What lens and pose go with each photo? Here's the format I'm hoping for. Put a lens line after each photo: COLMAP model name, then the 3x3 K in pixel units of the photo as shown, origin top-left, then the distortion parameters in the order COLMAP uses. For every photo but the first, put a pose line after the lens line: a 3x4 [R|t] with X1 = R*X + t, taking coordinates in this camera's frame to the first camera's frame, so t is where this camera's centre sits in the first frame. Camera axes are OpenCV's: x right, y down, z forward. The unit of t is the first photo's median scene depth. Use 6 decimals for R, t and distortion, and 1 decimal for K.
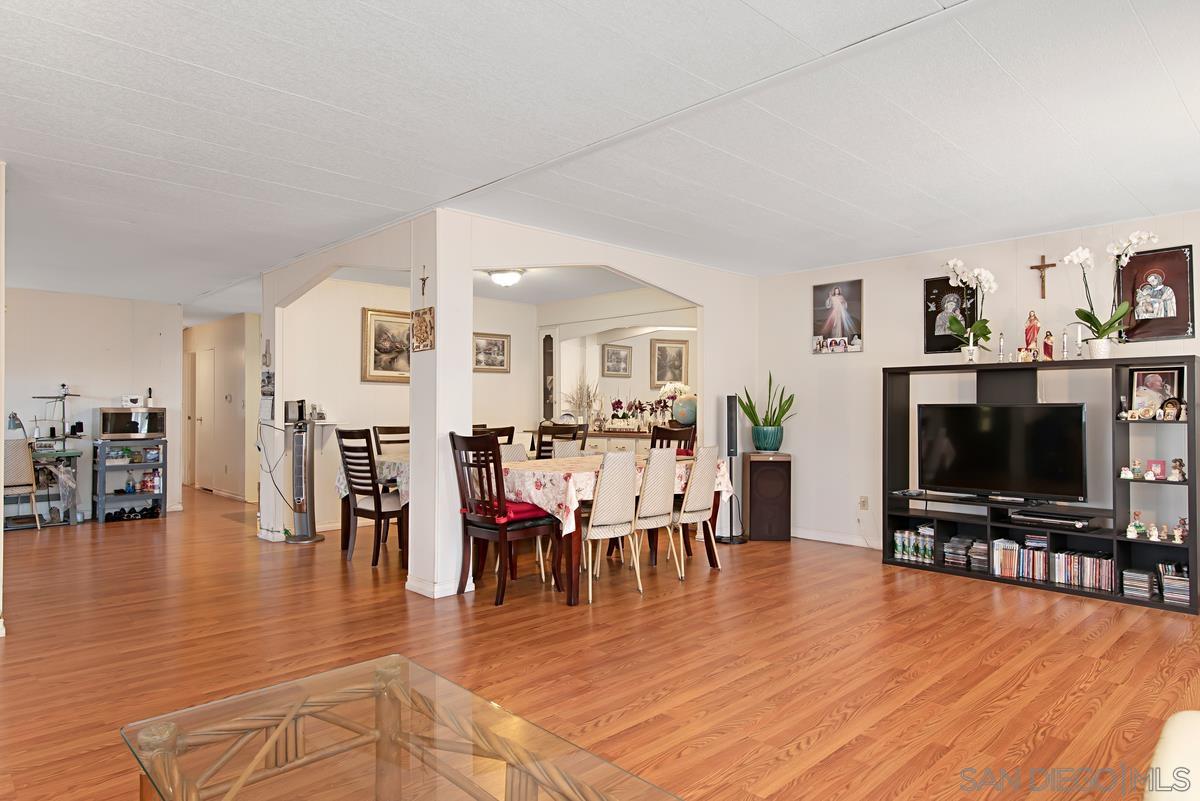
lens RADIAL K [[724.4, 0, 584.2], [0, 724.4, 409.6], [0, 0, 1]] dist [0.005545, -0.003524]
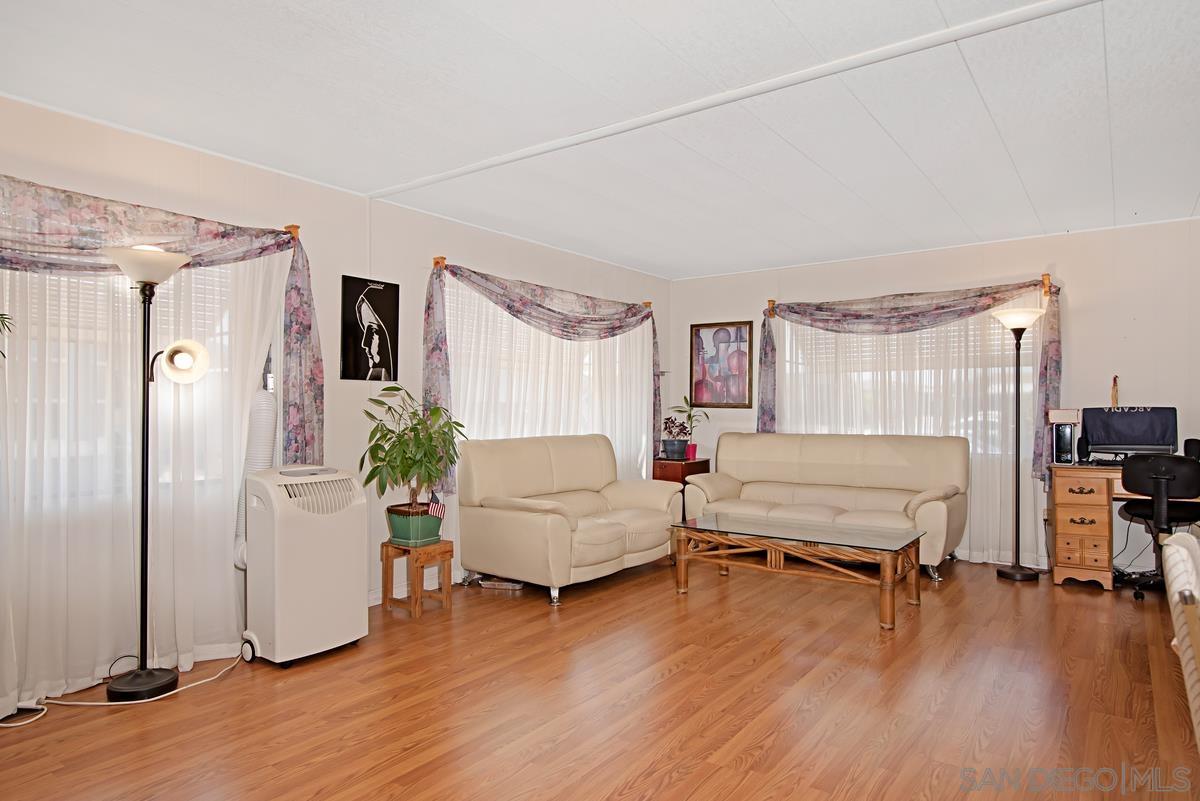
lens RADIAL K [[724.4, 0, 604.6], [0, 724.4, 402.3], [0, 0, 1]] dist [0.005545, -0.003524]
pose [[-0.981075, 0.001417, -0.193623, 0.267706], [0.001295, 0.999999, 0.000759, -0.004734], [0.193624, 0.000494, -0.981076, 0.910853]]
